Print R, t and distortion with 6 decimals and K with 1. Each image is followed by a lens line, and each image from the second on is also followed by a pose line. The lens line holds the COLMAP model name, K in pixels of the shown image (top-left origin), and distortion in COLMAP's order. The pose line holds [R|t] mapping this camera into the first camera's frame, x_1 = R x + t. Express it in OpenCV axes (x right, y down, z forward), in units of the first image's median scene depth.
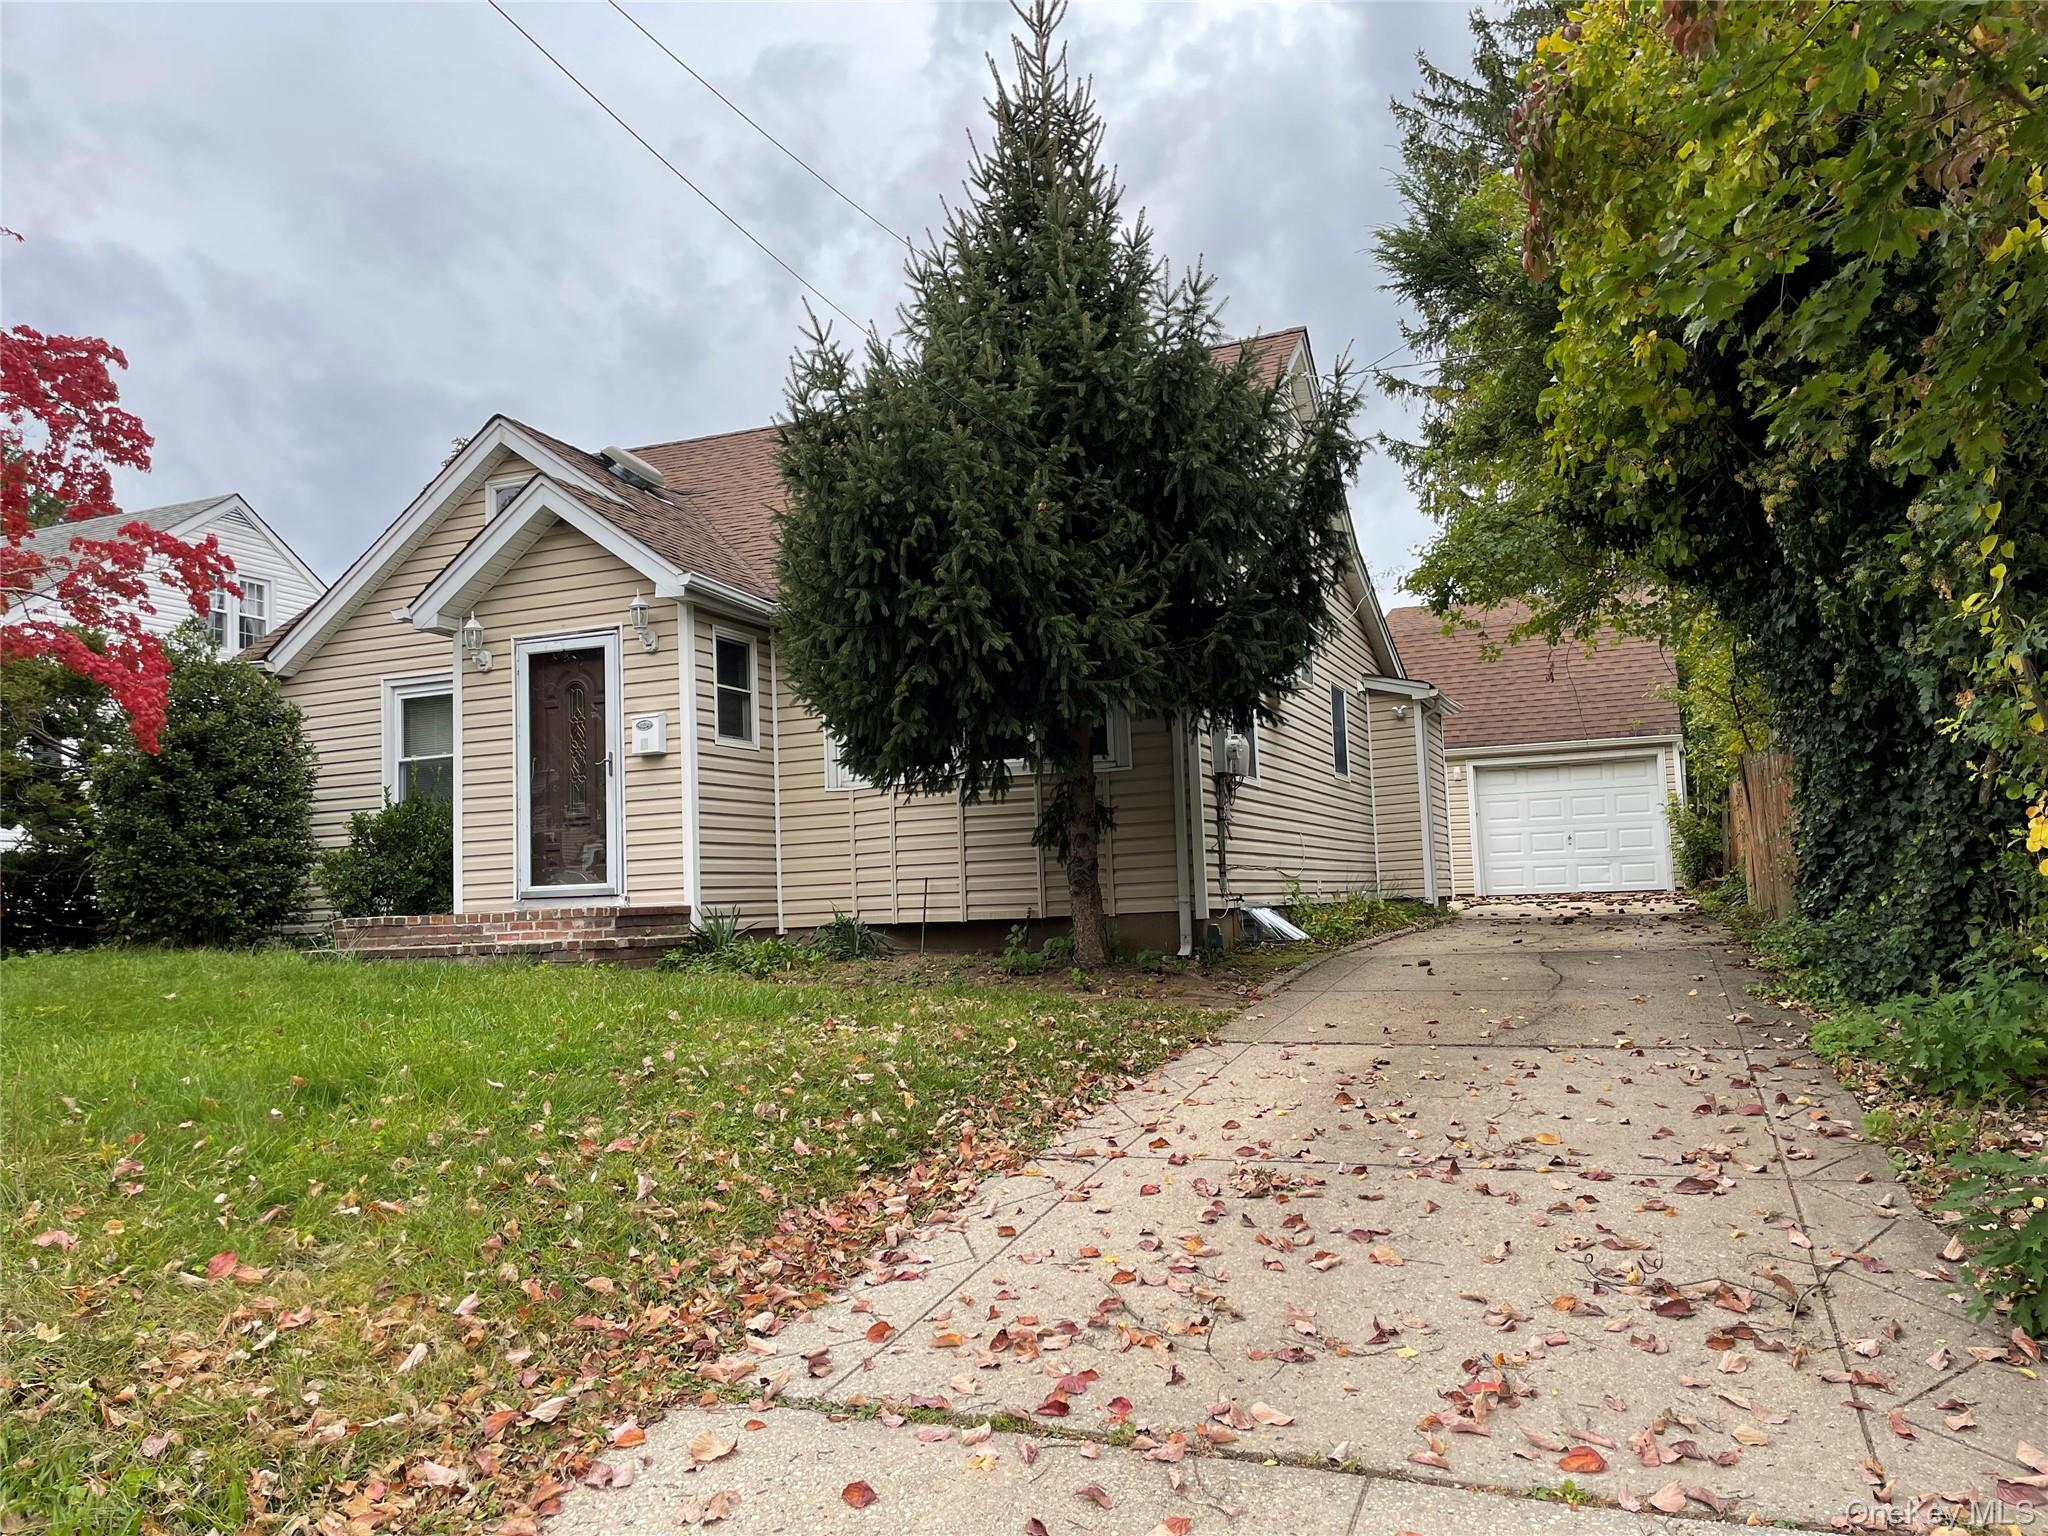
lens RADIAL K [[1526.6, 0, 1023.4], [0, 1526.6, 763.9], [0, 0, 1]] dist [0.003389, -0.000402]
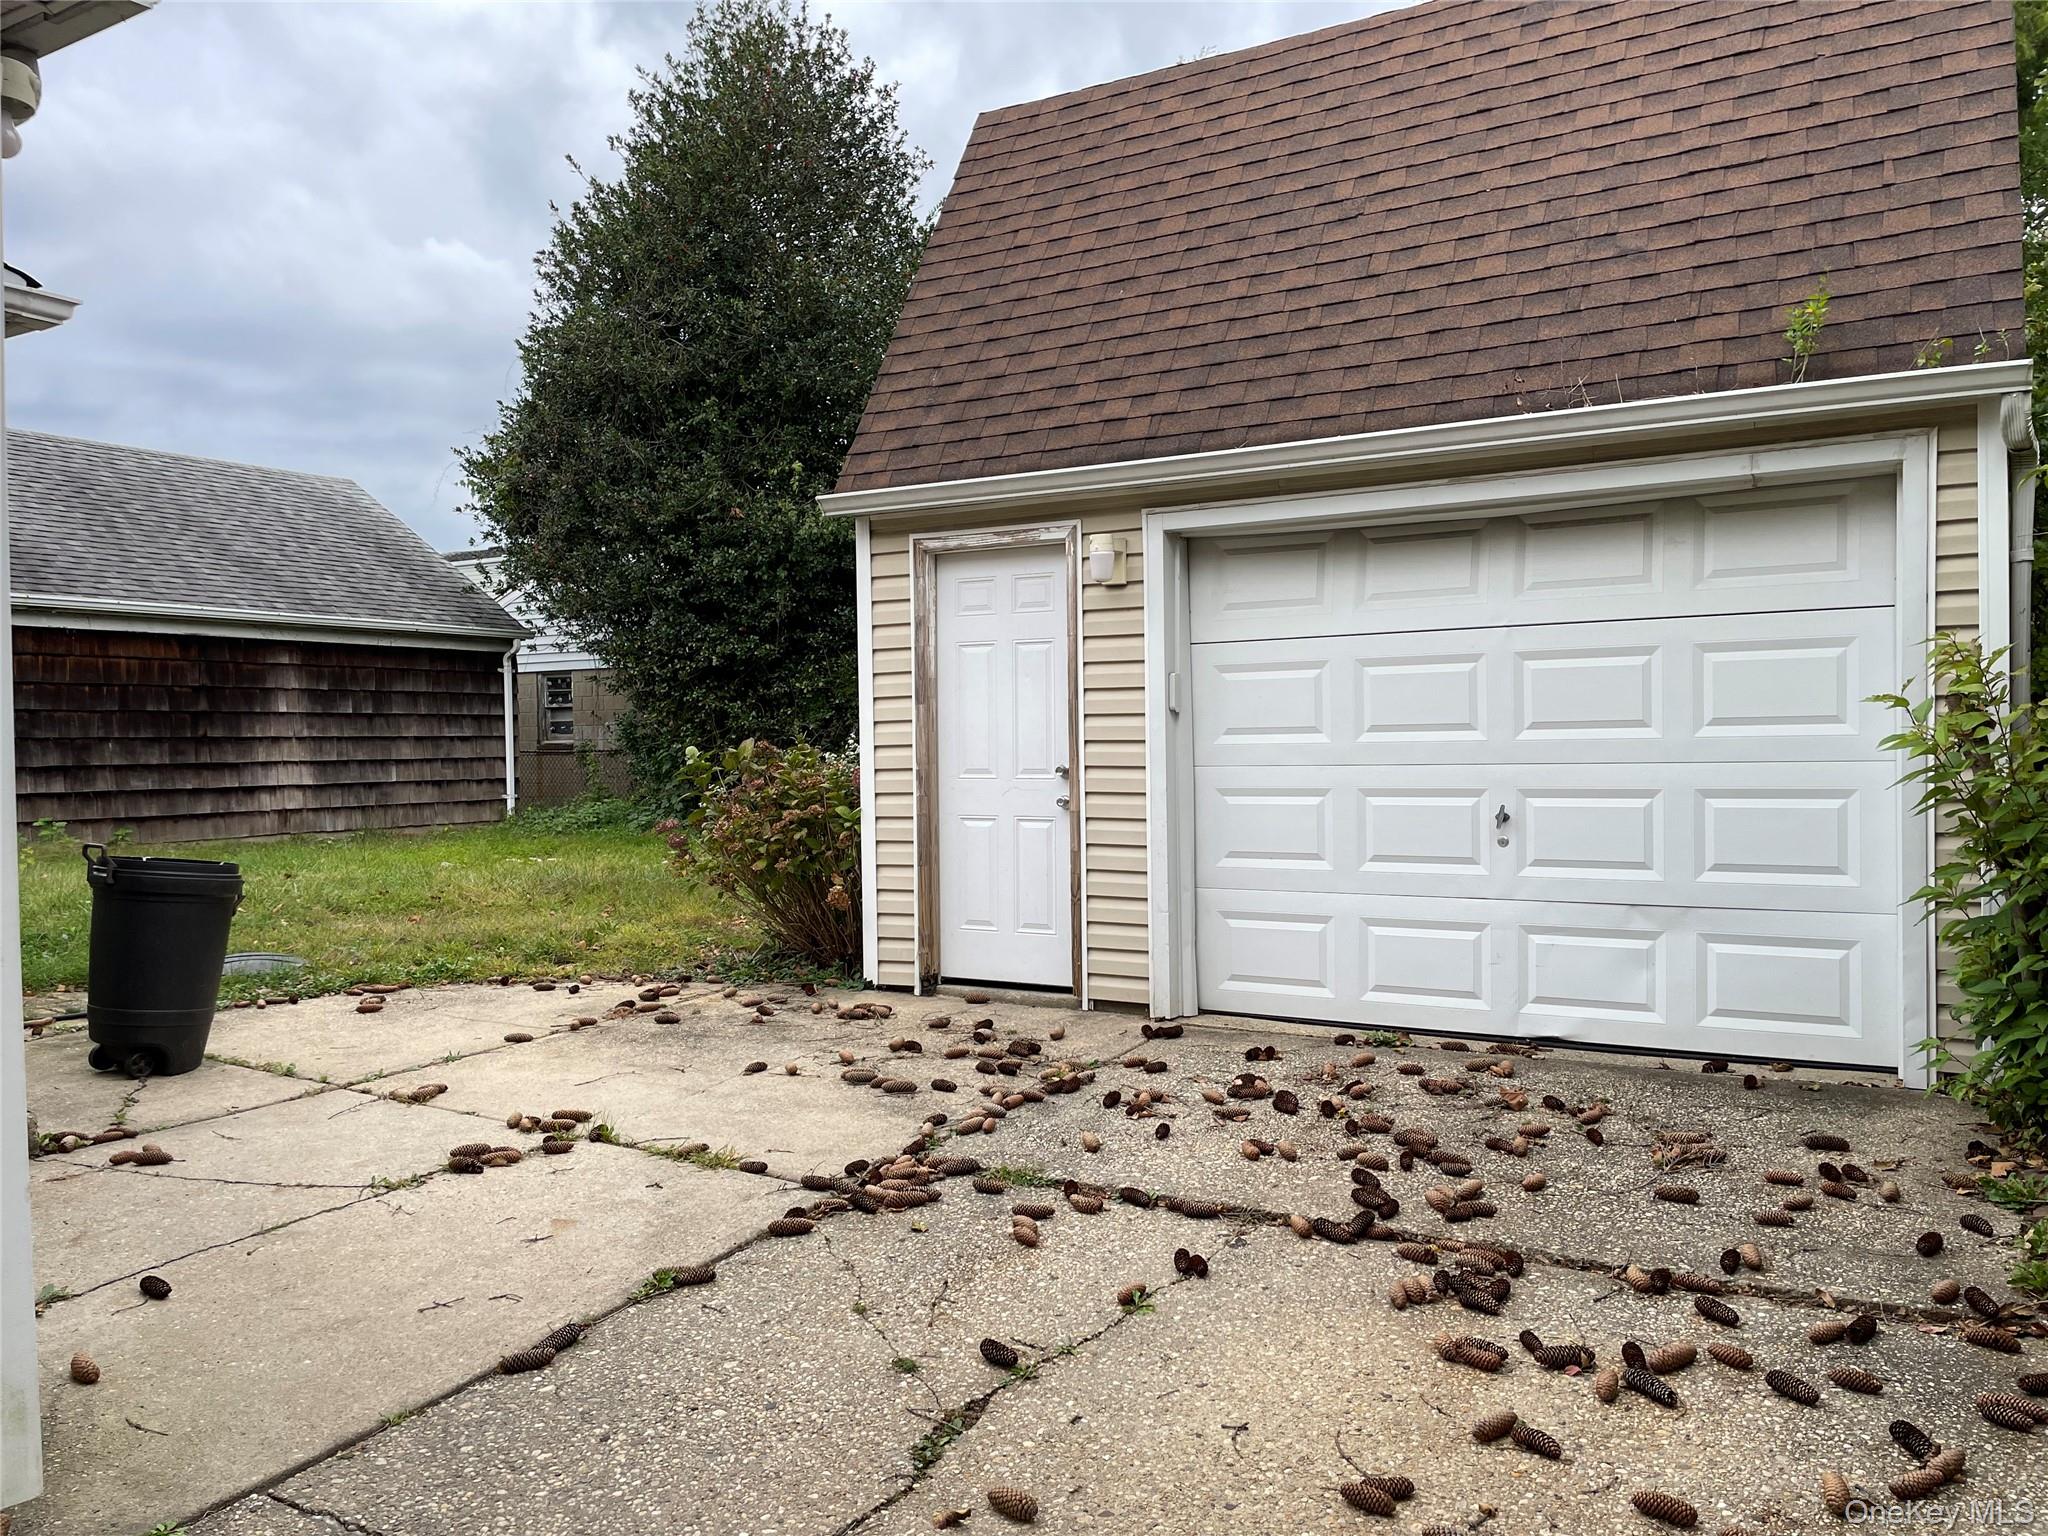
lens RADIAL K [[1526.6, 0, 1022.1], [0, 1526.6, 773.0], [0, 0, 1]] dist [0.003389, -0.000402]
pose [[0.989523, 0.023256, -0.142488, 0.312107], [-0.006279, 0.992939, 0.118459, 0.012008], [0.144236, -0.116323, 0.982682, 0.736406]]
